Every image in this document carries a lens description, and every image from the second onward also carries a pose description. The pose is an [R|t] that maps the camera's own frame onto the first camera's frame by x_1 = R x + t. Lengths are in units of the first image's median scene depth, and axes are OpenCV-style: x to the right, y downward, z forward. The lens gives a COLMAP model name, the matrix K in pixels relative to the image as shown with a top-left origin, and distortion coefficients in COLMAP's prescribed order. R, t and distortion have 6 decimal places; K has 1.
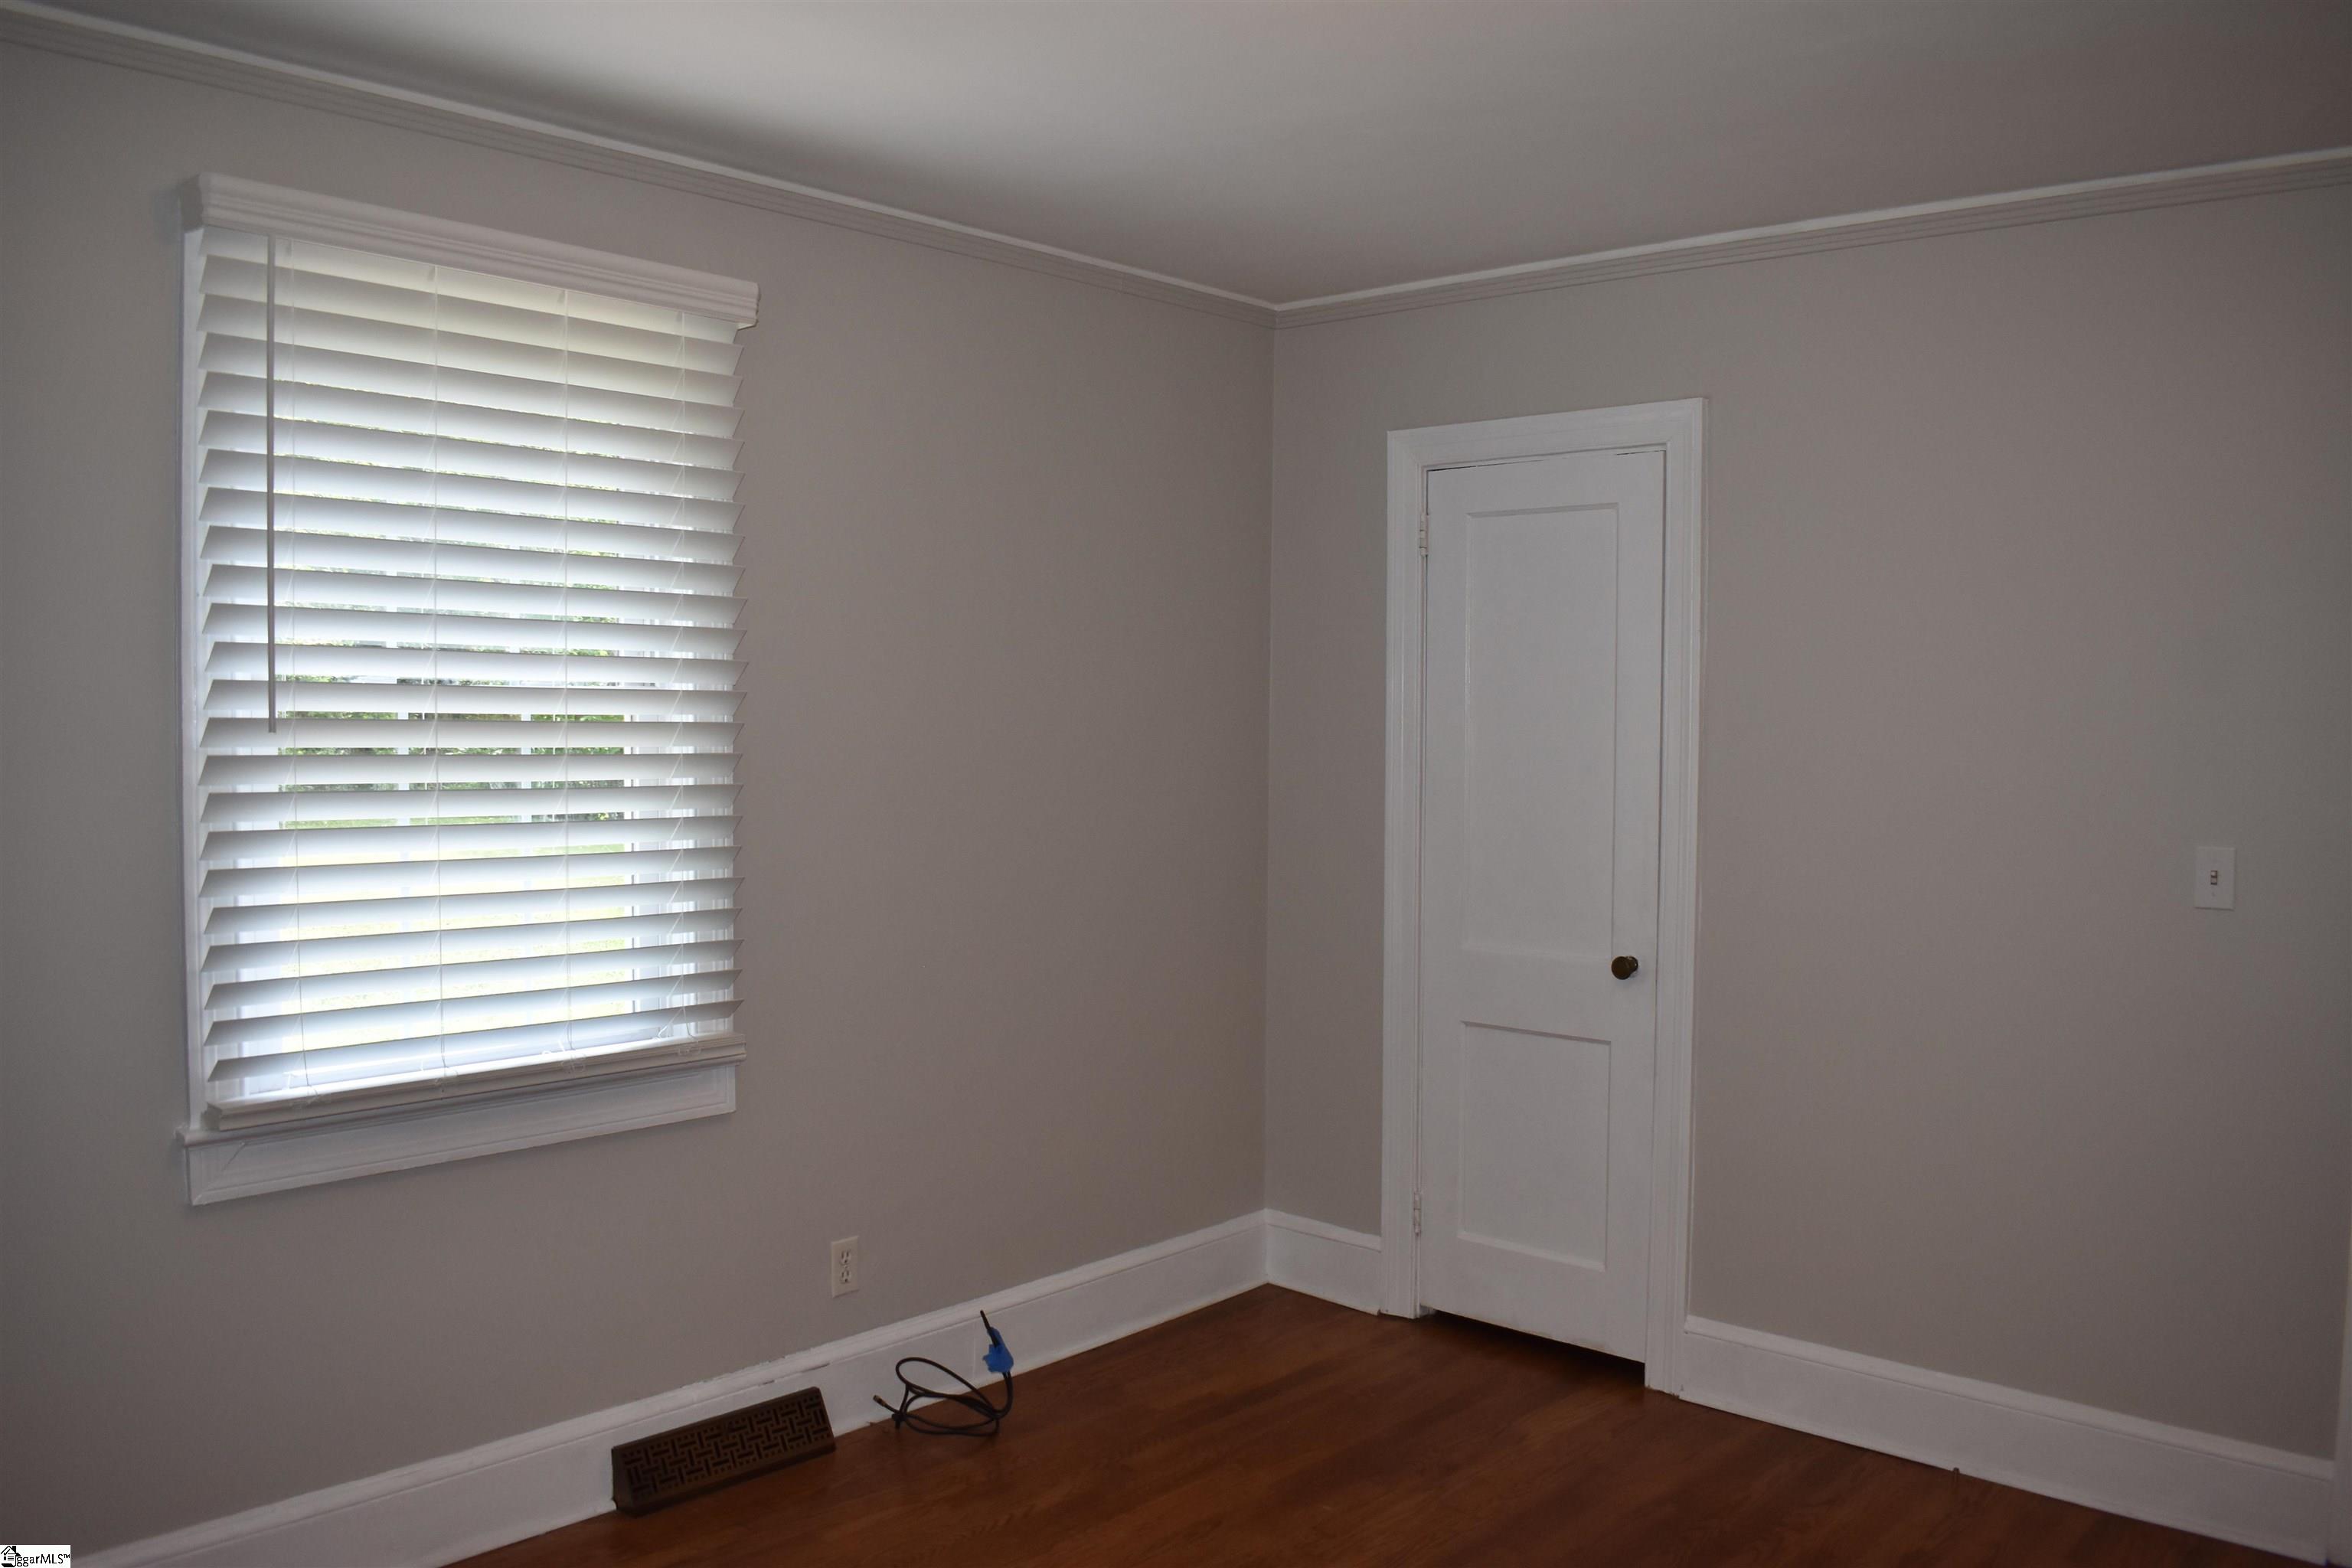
lens RADIAL K [[1849.4, 0, 1202.6], [0, 1849.4, 830.8], [0, 0, 1]] dist [-0.093319, 0.016800]
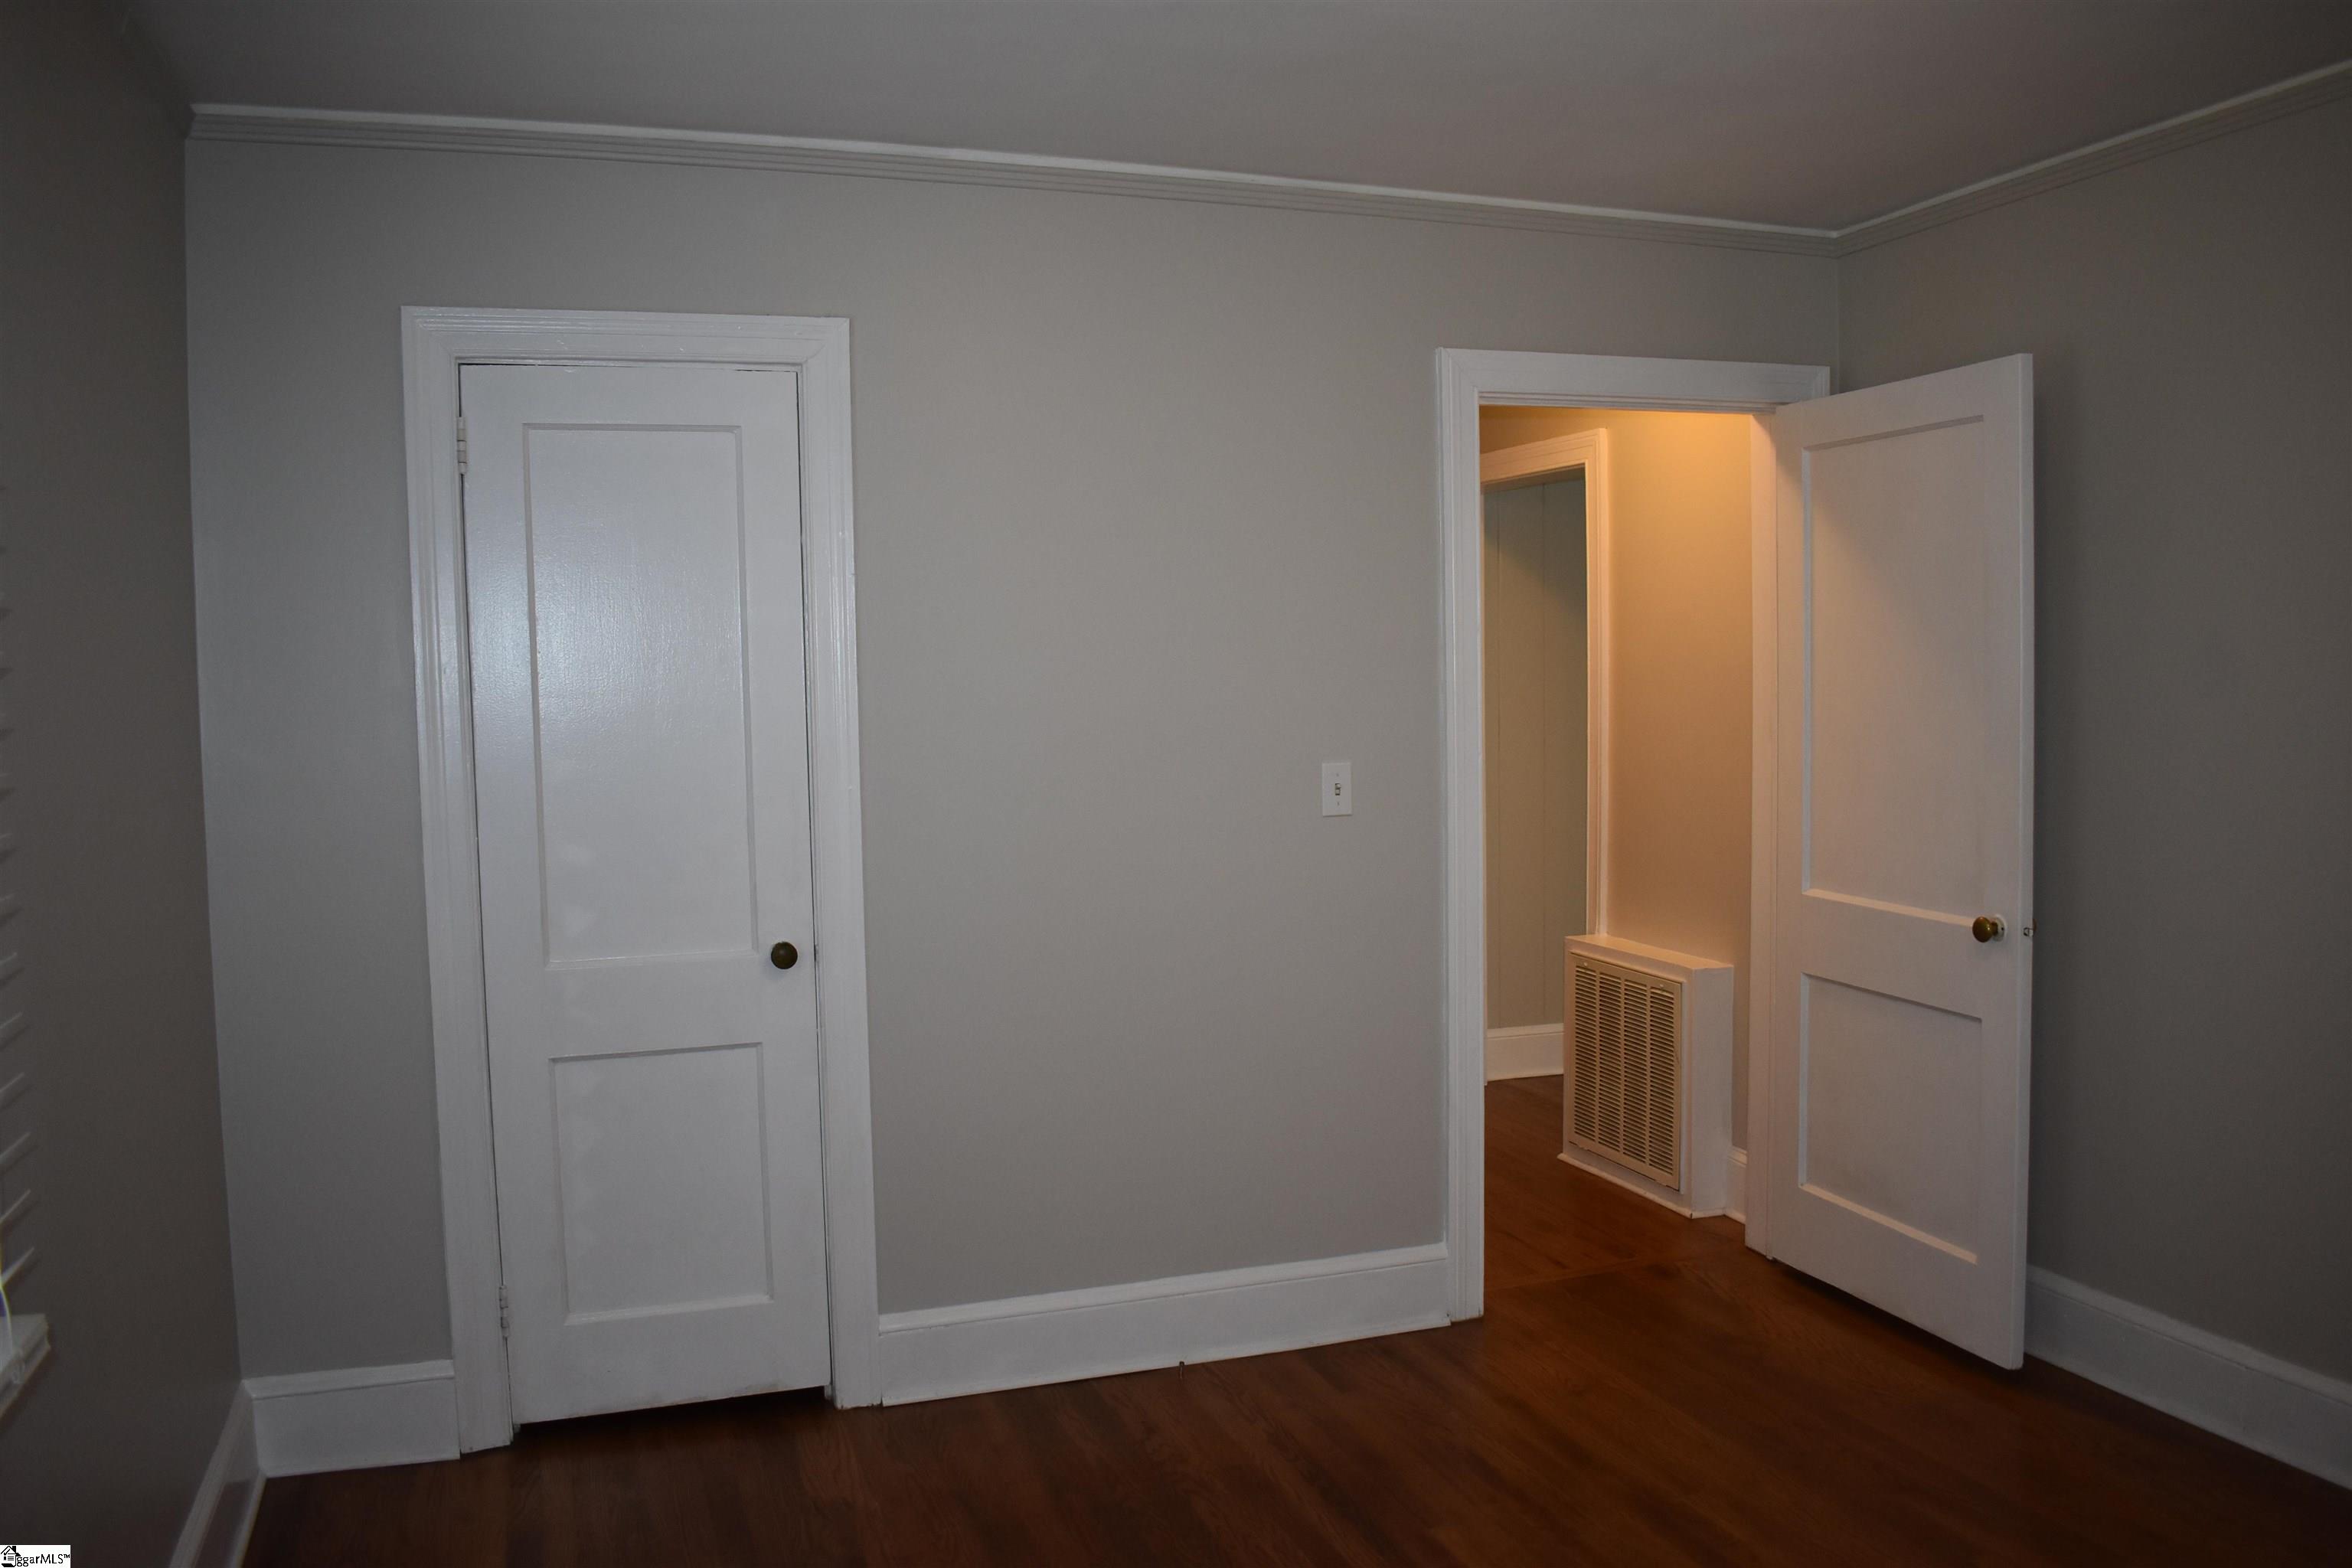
lens RADIAL K [[1849.4, 0, 1195.0], [0, 1849.4, 828.6], [0, 0, 1]] dist [-0.093319, 0.016800]
pose [[0.491716, -0.094853, 0.865574, -0.420464], [0.080462, 0.994746, 0.063299, -0.025644], [-0.867030, 0.038521, 0.496764, 0.375018]]
